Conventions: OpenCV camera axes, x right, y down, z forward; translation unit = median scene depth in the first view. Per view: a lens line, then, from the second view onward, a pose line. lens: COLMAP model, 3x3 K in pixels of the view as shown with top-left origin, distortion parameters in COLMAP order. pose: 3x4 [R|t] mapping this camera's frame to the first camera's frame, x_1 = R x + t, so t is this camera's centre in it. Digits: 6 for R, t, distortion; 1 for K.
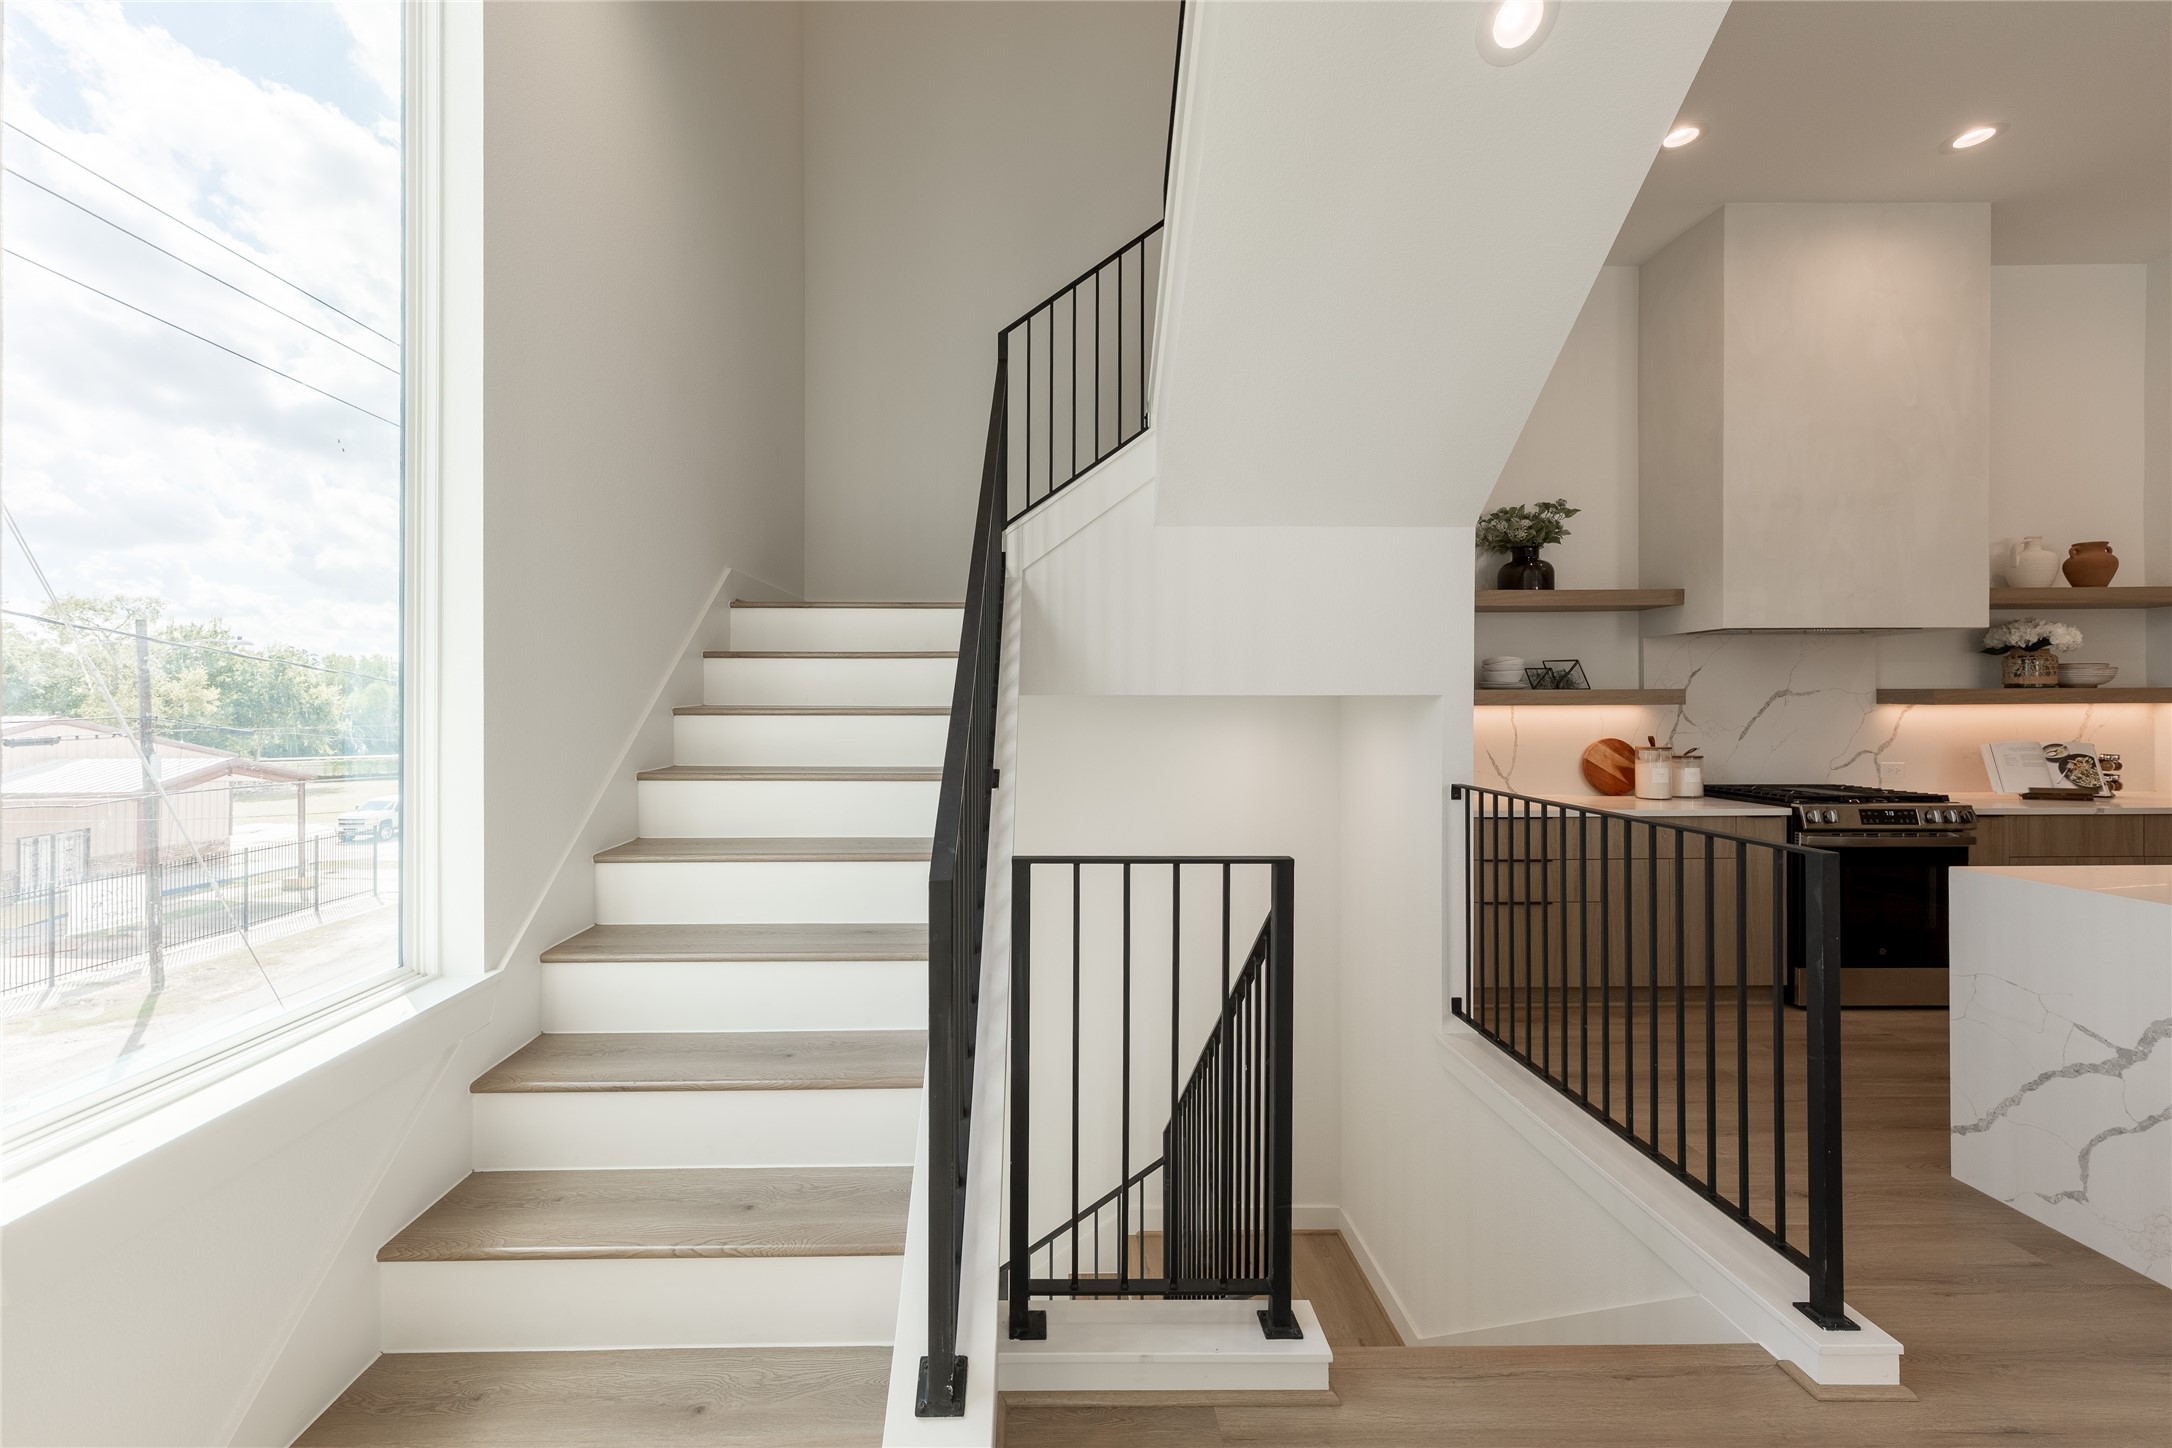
lens RADIAL K [[864.9, 0, 1076.6], [0, 864.9, 707.5], [0, 0, 1]] dist [0.000775, 0.000067]
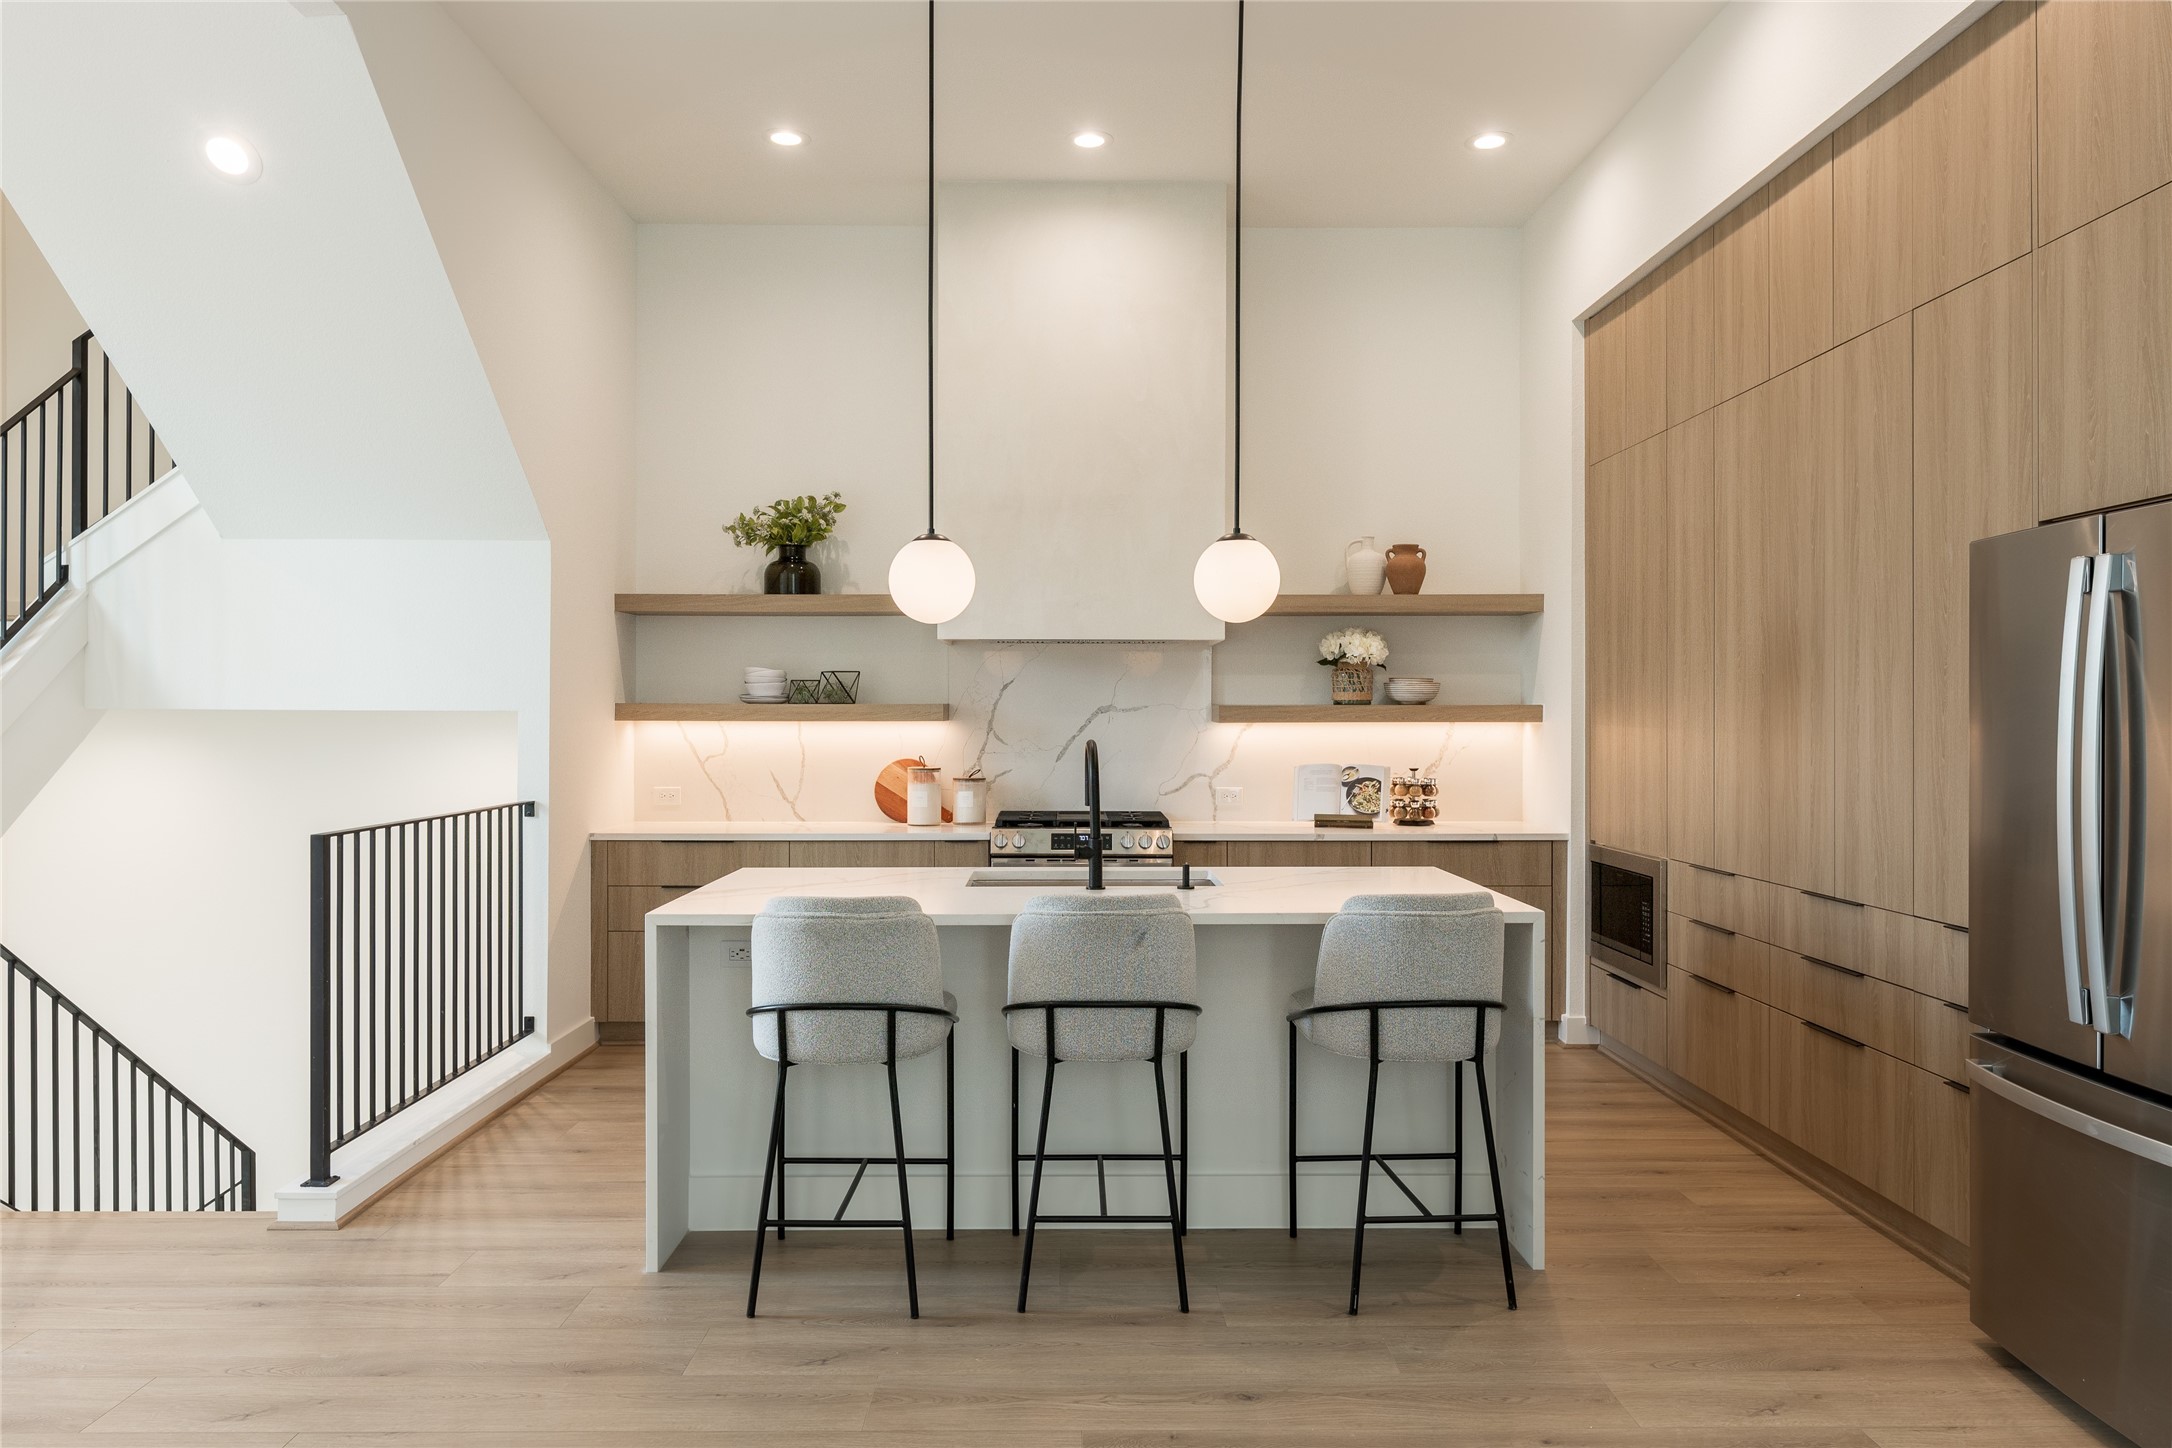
lens RADIAL K [[1451.0, 0, 1087.0], [0, 1451.0, 729.1], [0, 0, 1]] dist [-0.005722, -0.001355]
pose [[0.999992, 0.003923, 0.000048, 0.832143], [-0.003923, 0.999926, 0.011526, -0.013532], [-0.000002, -0.011527, 0.999934, -0.516437]]
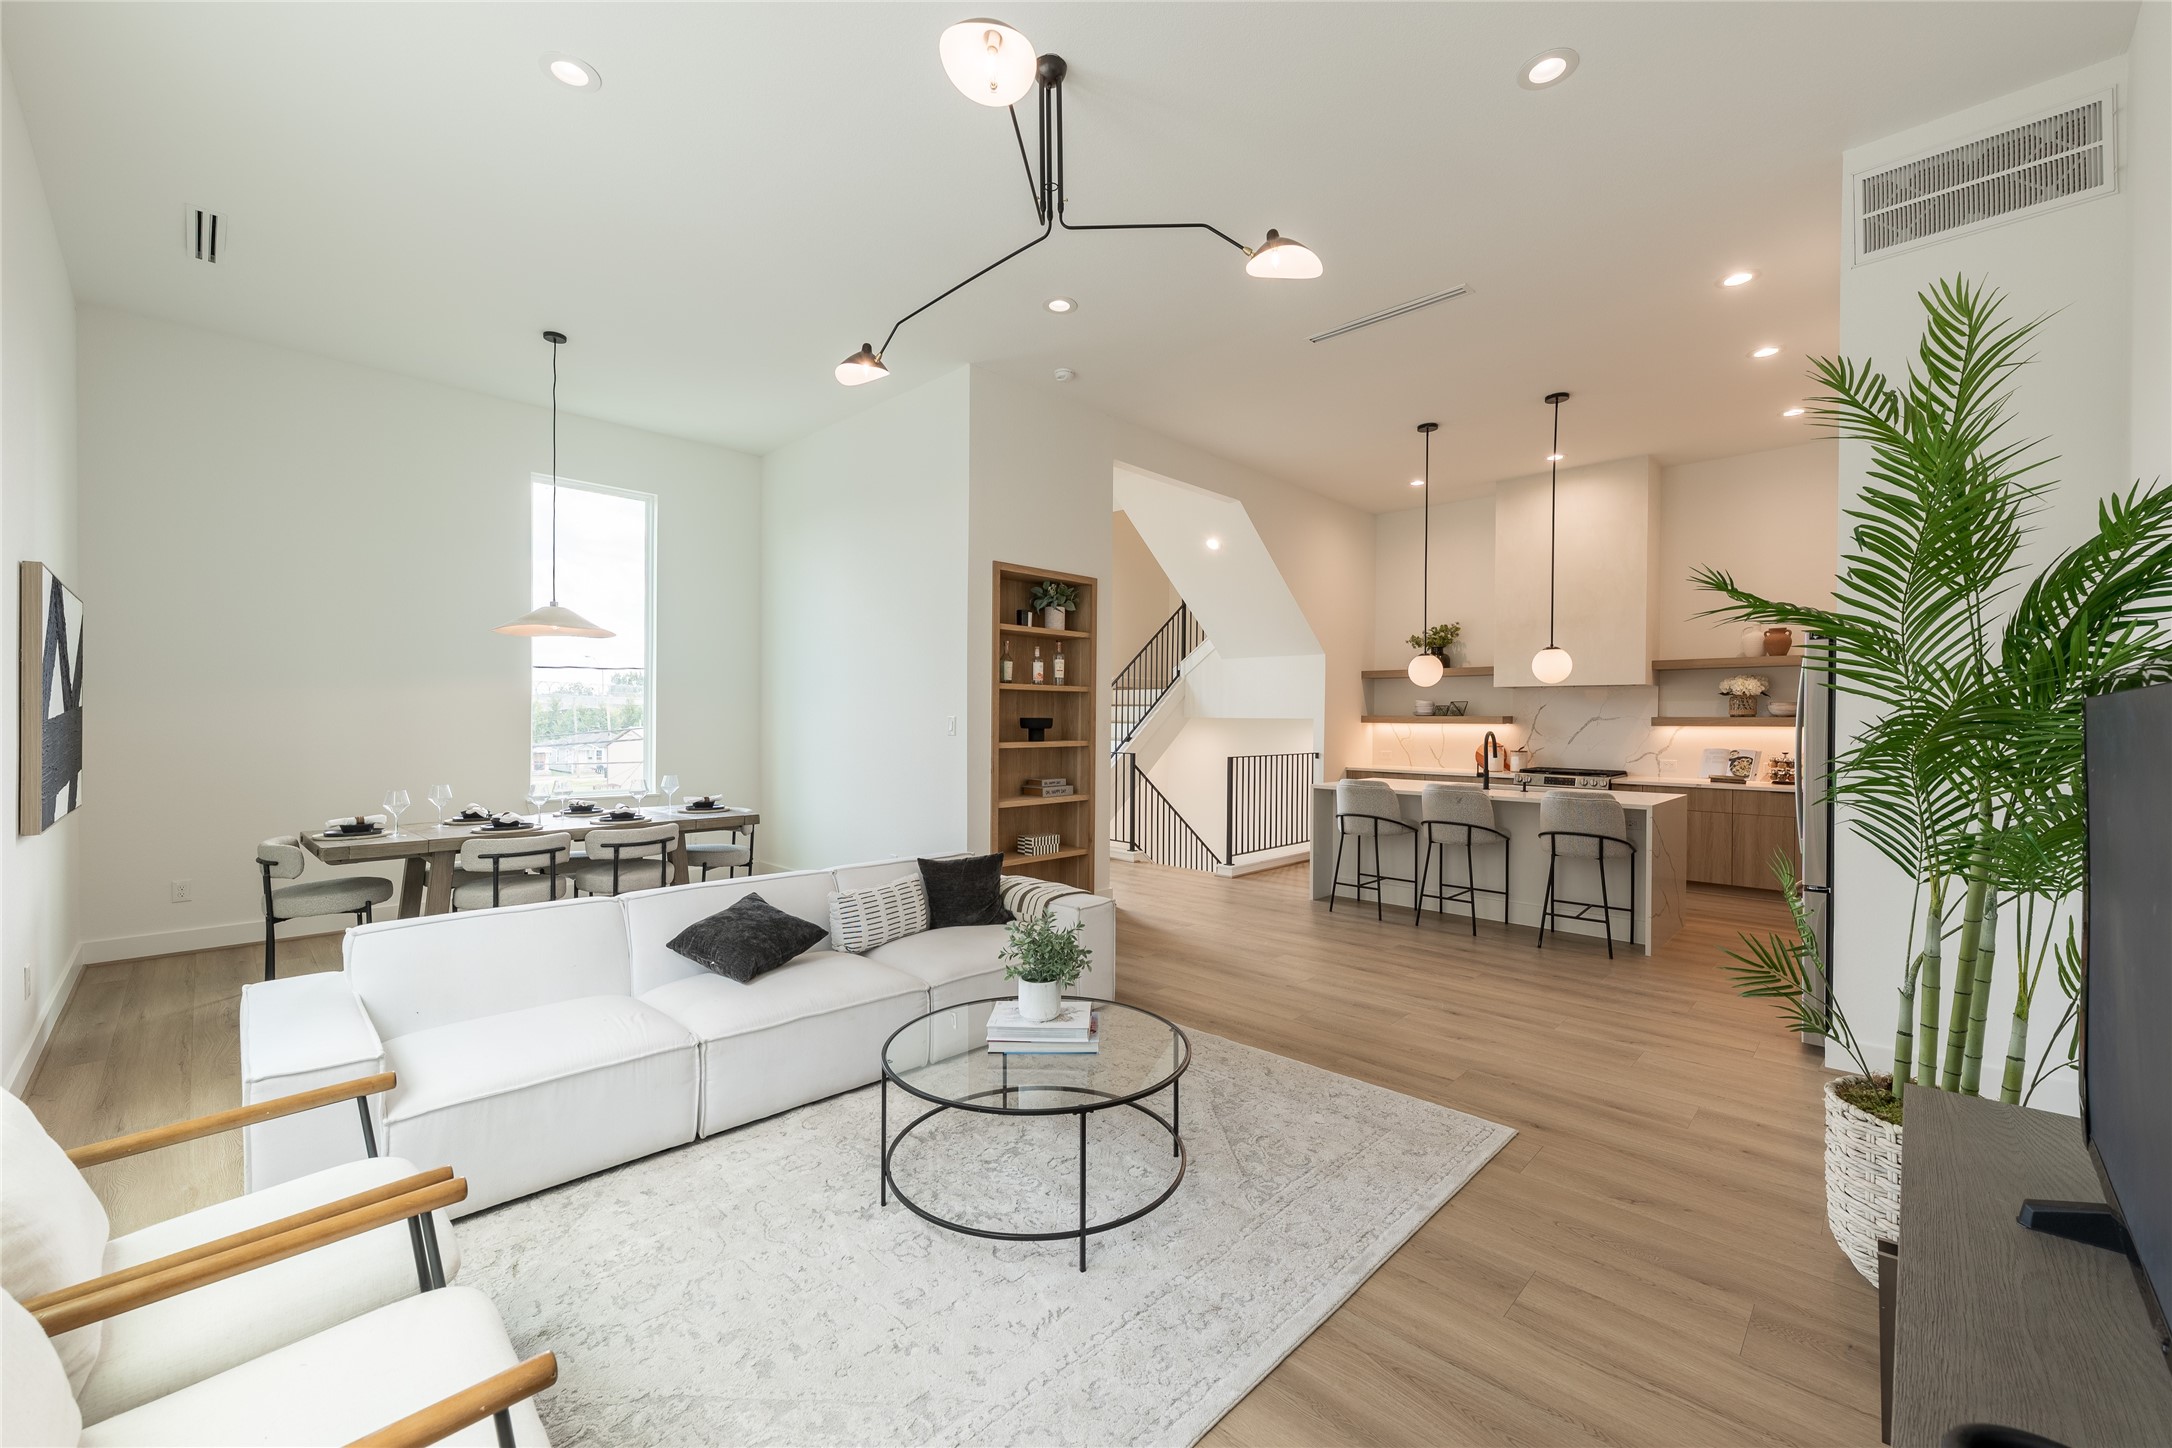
lens RADIAL K [[864.9, 0, 1079.8], [0, 864.9, 722.1], [0, 0, 1]] dist [0.000775, 0.000067]
pose [[0.710990, 0.010610, -0.703122, 1.375626], [-0.007158, 0.999944, 0.007850, -0.016743], [0.703165, -0.000548, 0.711026, -1.077583]]
